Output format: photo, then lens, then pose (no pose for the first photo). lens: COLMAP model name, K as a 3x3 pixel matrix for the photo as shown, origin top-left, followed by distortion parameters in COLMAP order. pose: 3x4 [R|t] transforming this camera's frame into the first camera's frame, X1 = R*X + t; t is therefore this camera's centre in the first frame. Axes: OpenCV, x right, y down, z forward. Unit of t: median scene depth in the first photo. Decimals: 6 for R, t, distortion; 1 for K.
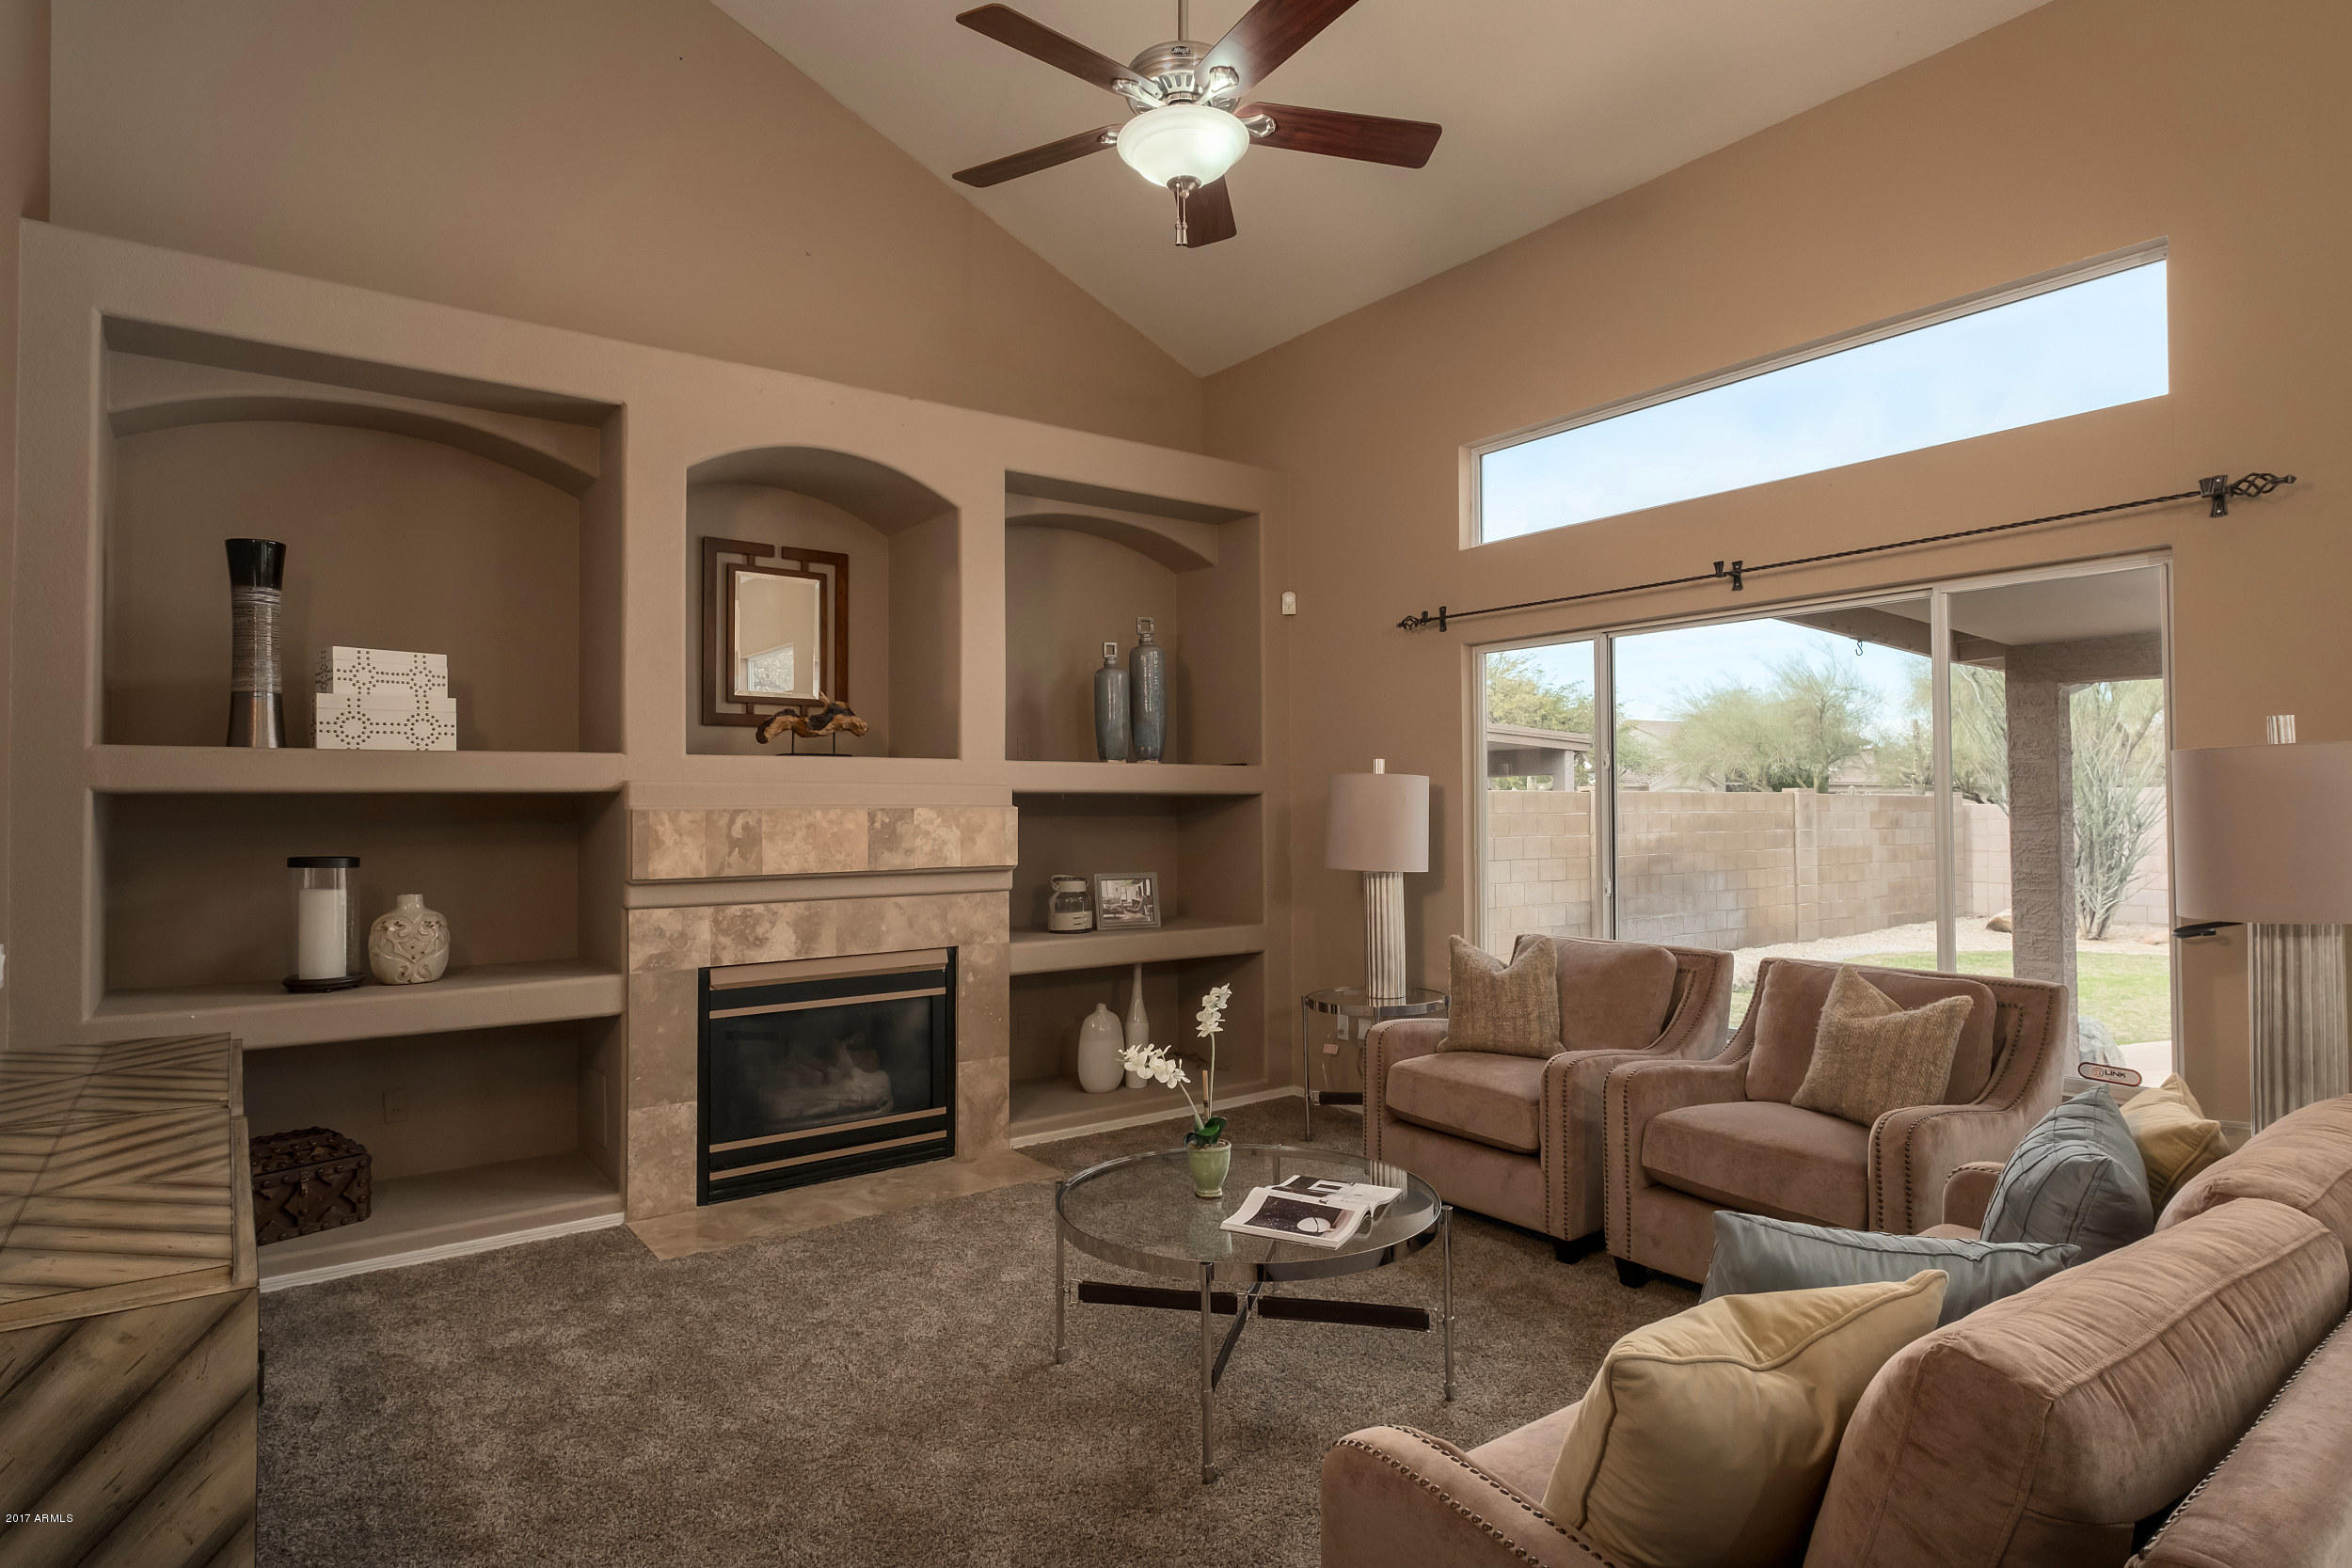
lens RADIAL K [[1274.0, 0, 1178.1], [0, 1274.0, 782.7], [0, 0, 1]] dist [-0.004488, 0.002958]
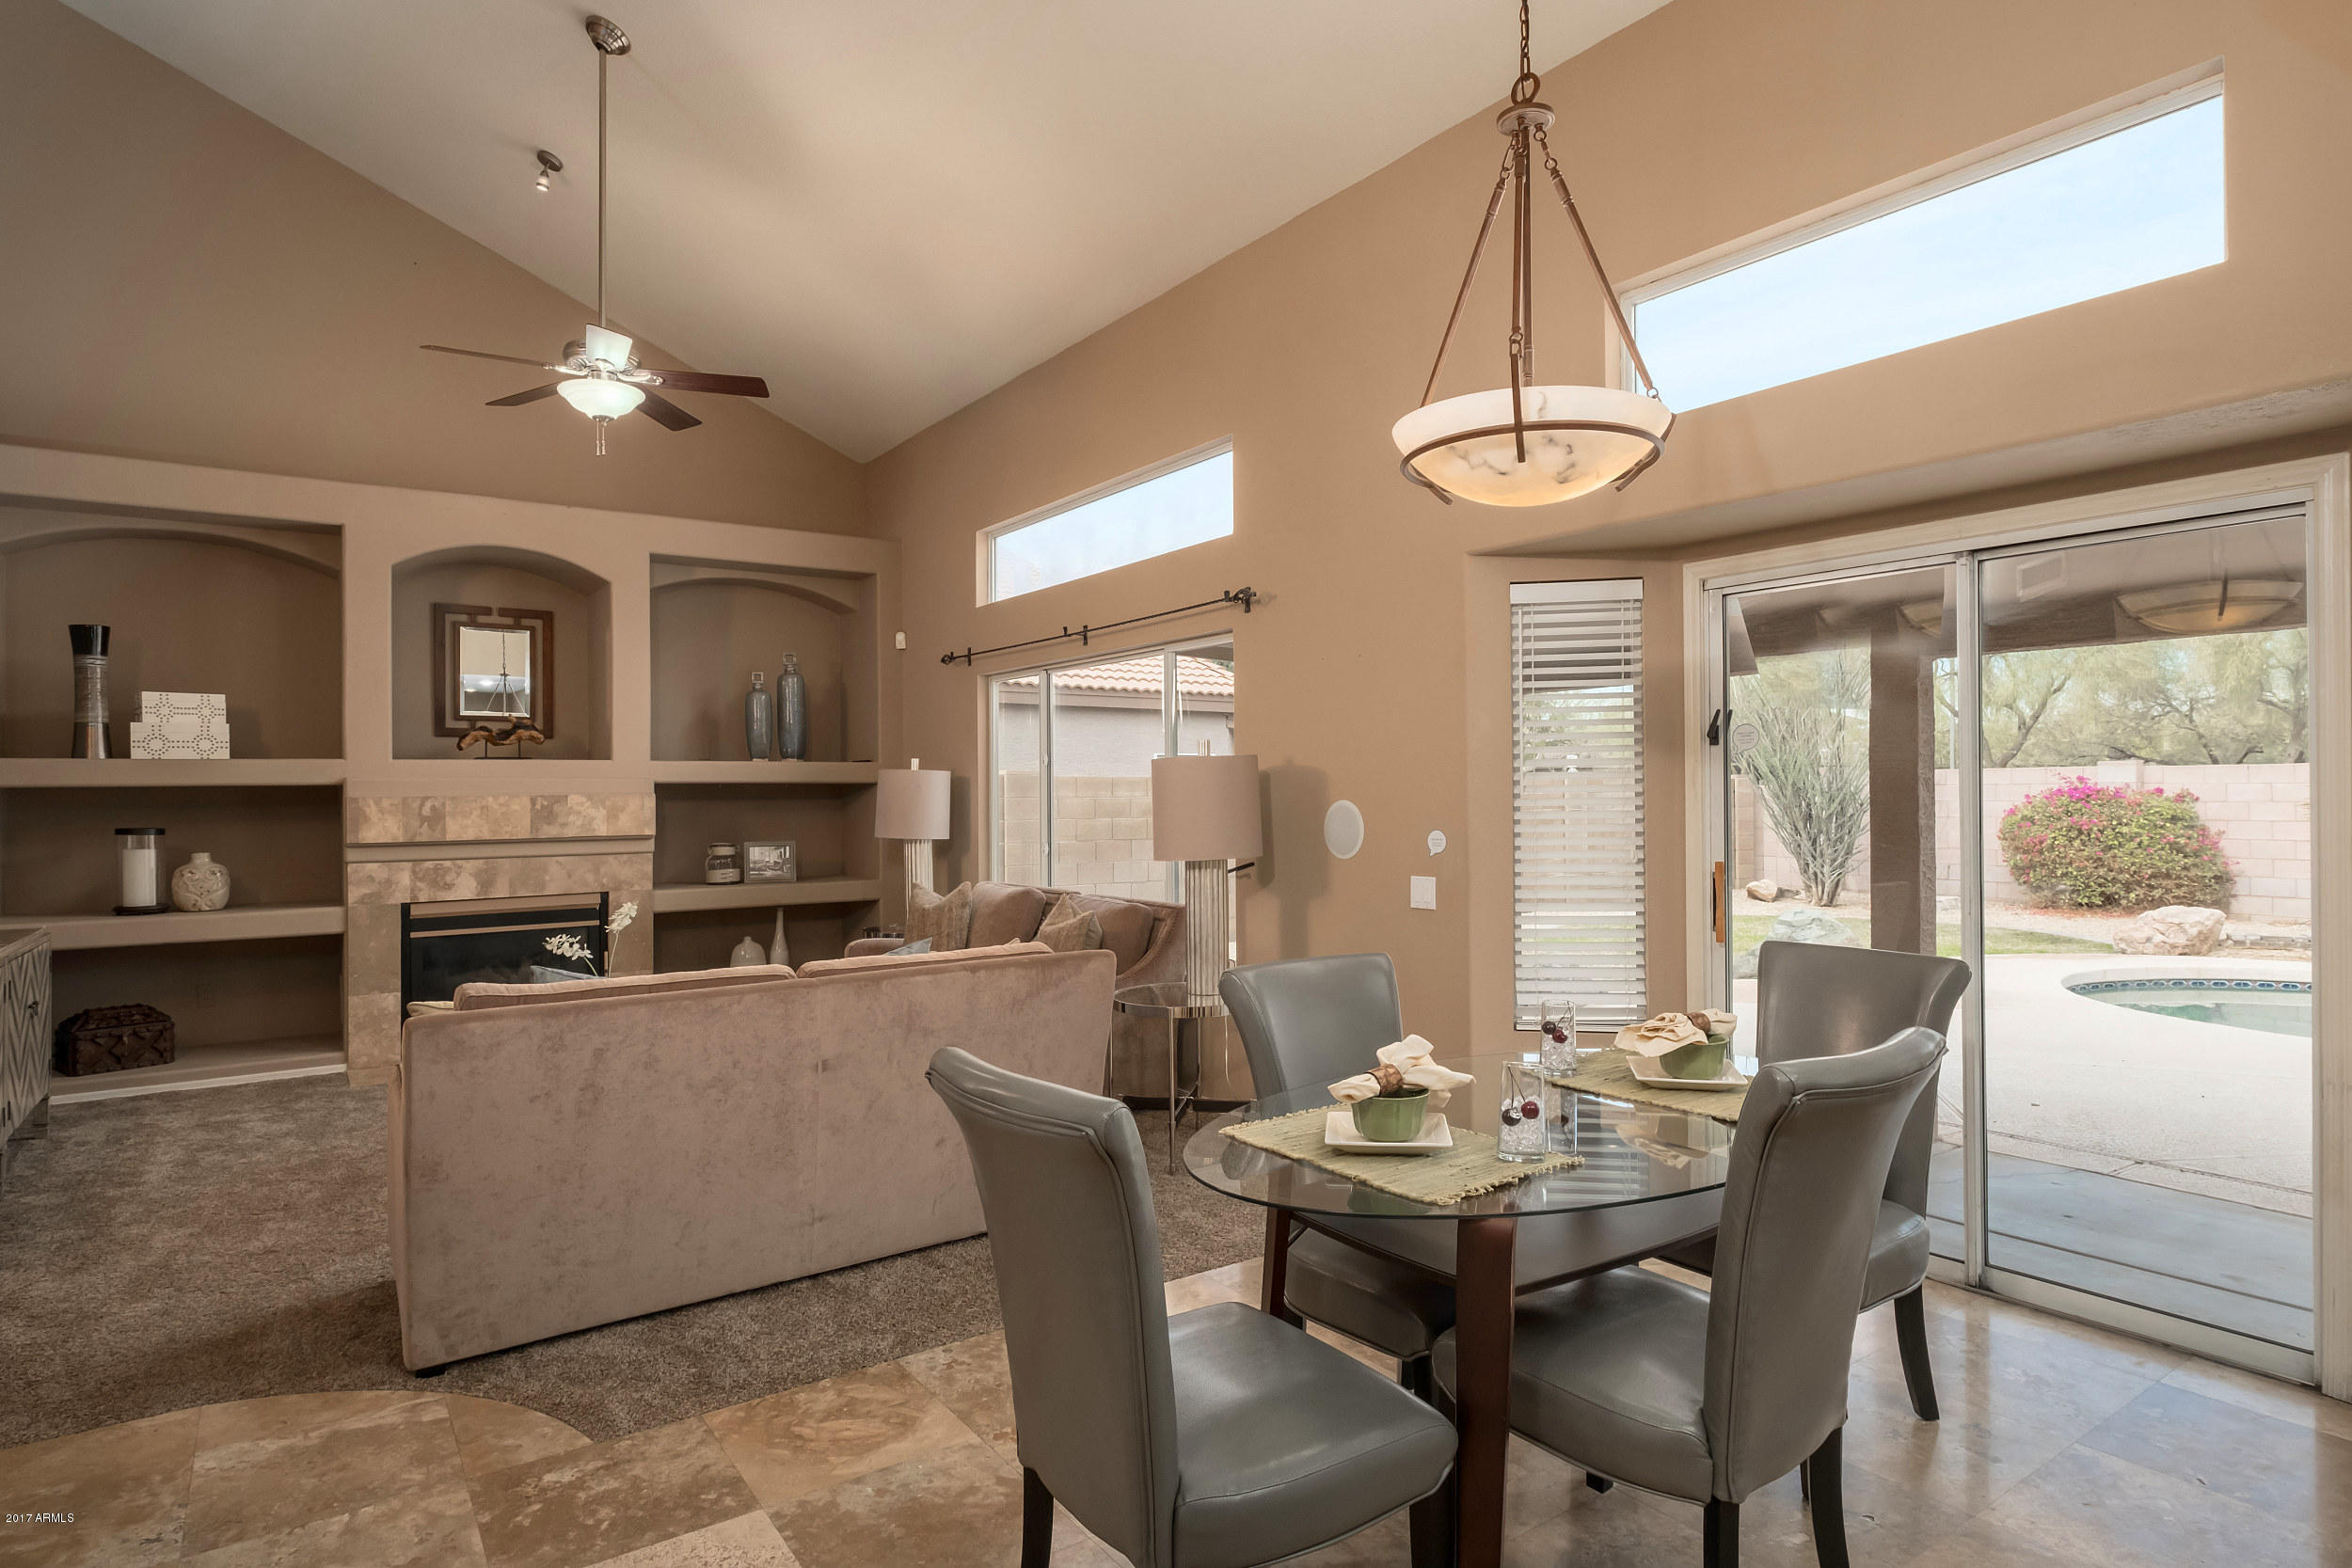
lens RADIAL K [[1274.0, 0, 1175.3], [0, 1274.0, 781.6], [0, 0, 1]] dist [-0.004488, 0.002958]
pose [[0.999474, -0.003197, -0.032262, 0.545569], [0.003652, 0.999895, 0.014058, -0.013264], [0.032213, -0.014168, 0.999381, -0.430693]]
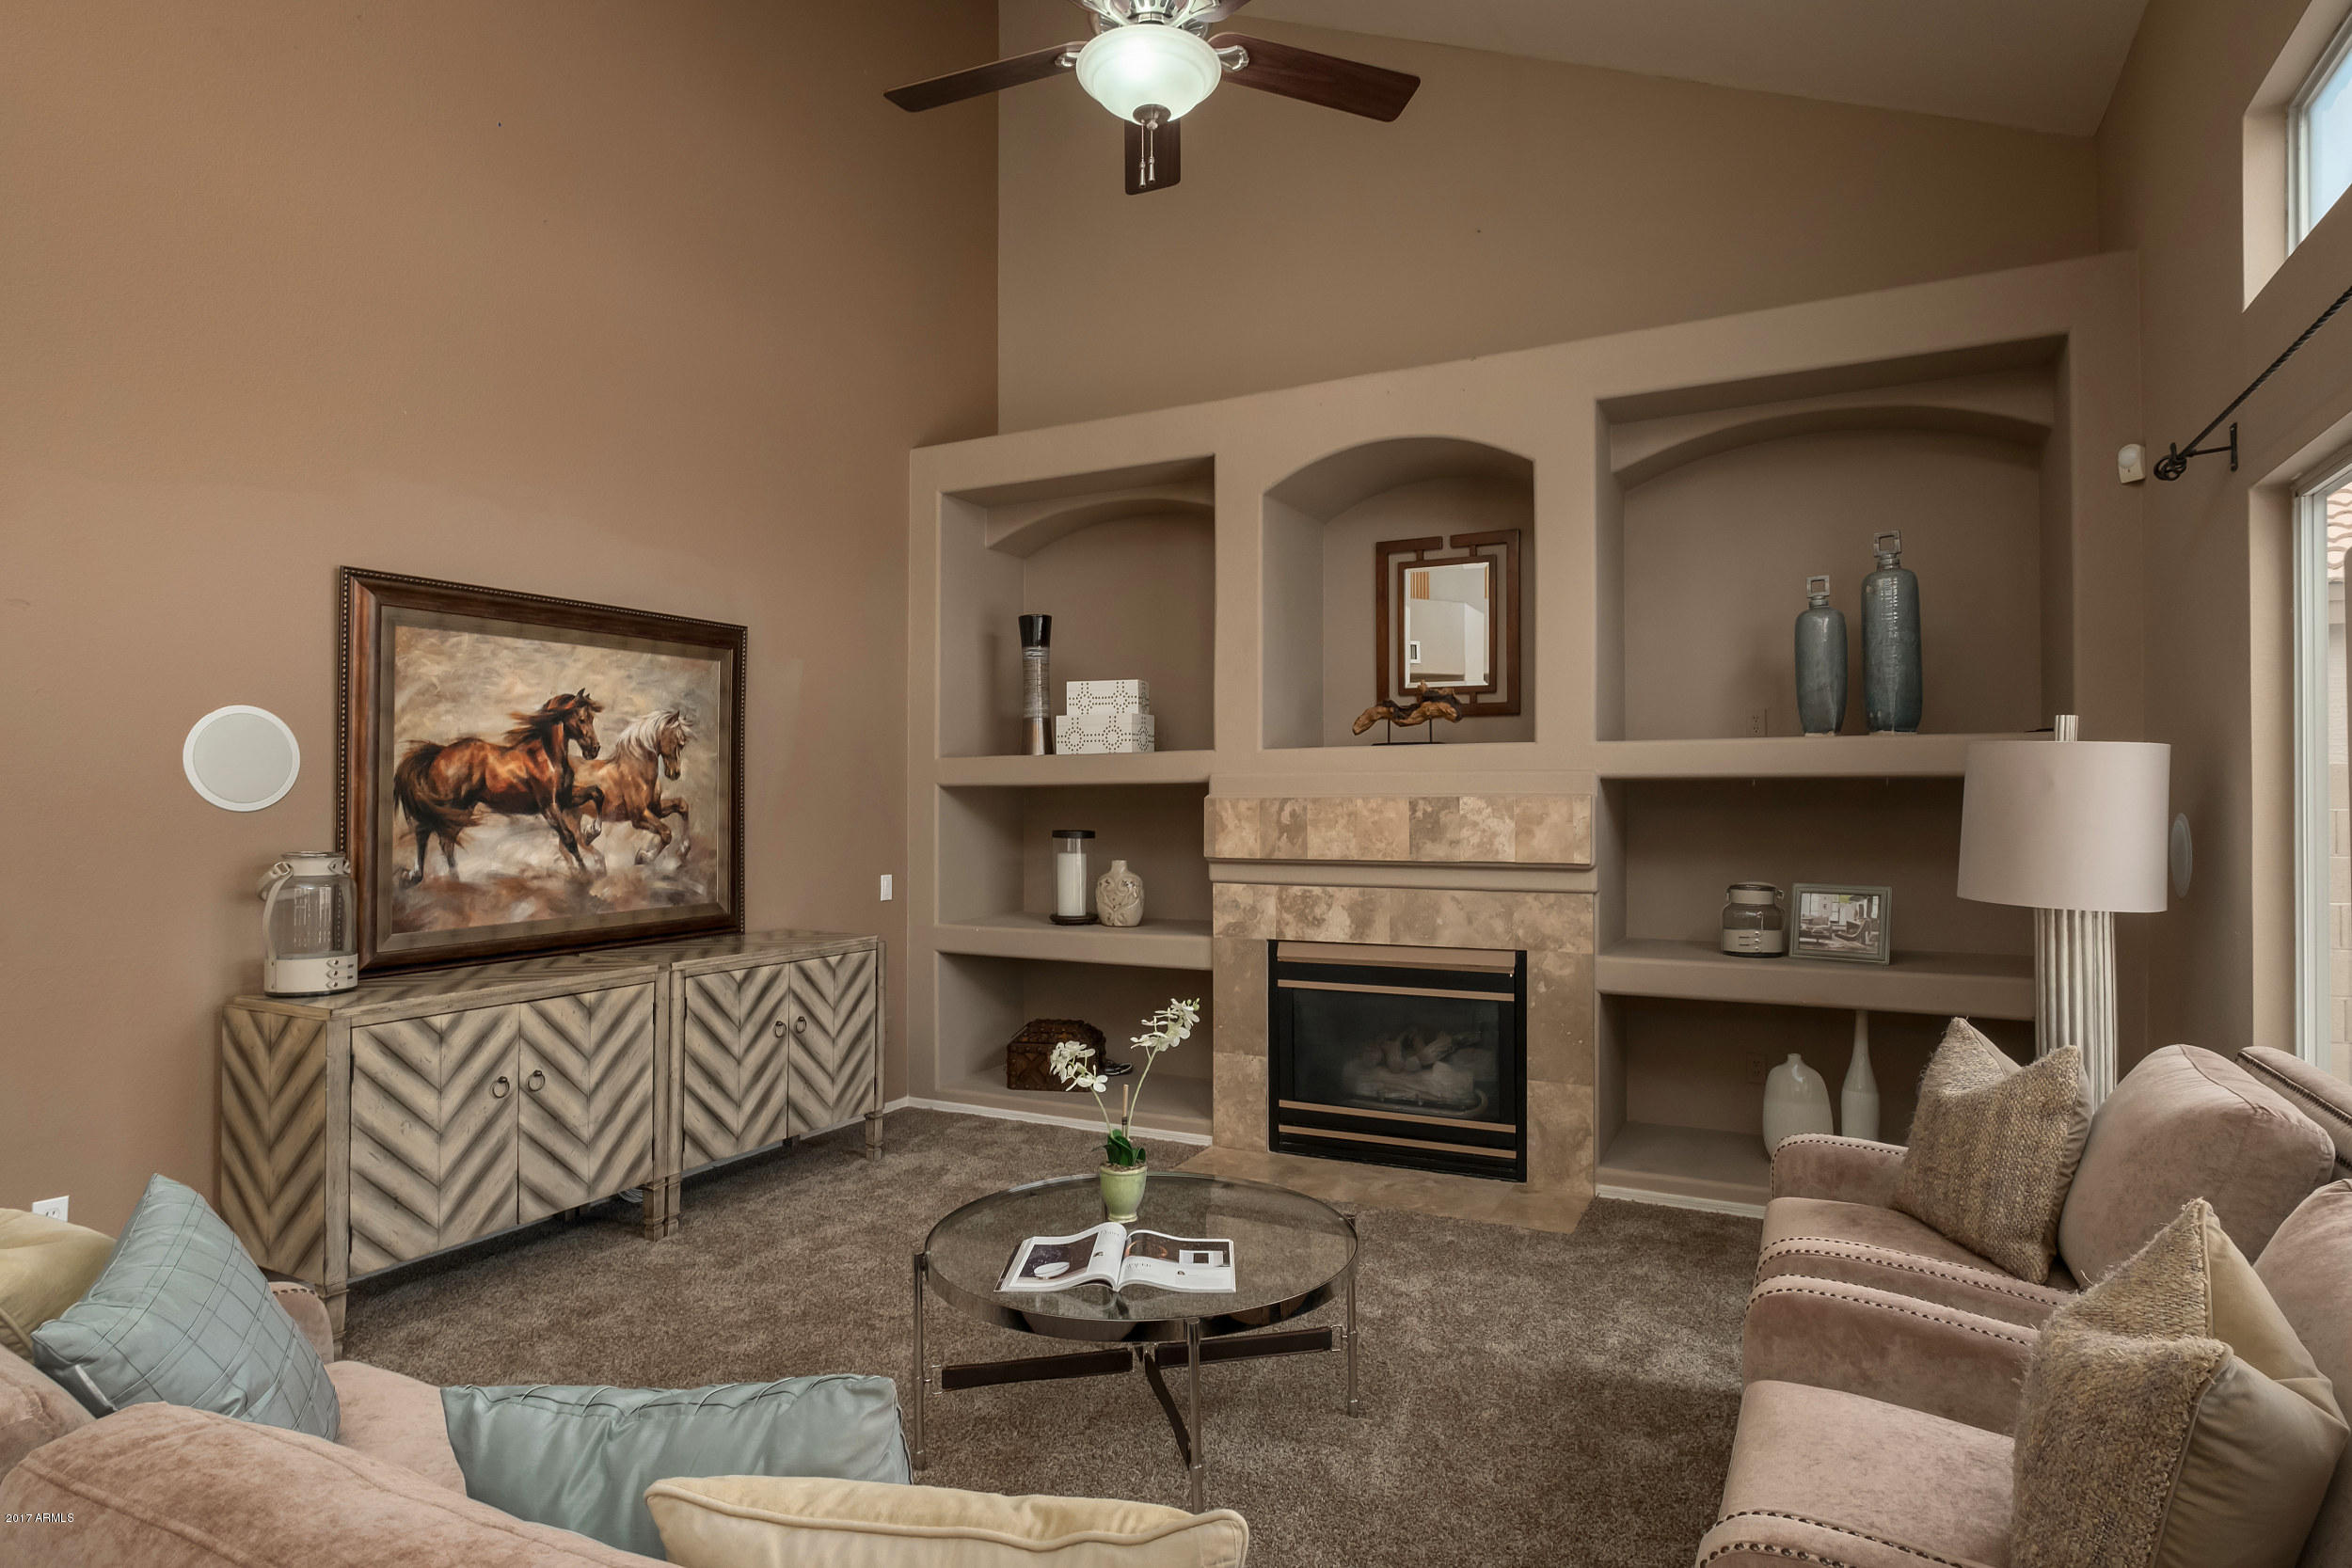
lens RADIAL K [[1274.0, 0, 1182.6], [0, 1274.0, 785.6], [0, 0, 1]] dist [-0.004488, 0.002958]
pose [[0.438305, -0.005565, -0.898809, 0.569596], [0.017740, 0.999840, 0.002461, 0.005812], [0.898651, -0.017023, 0.438333, 0.420229]]
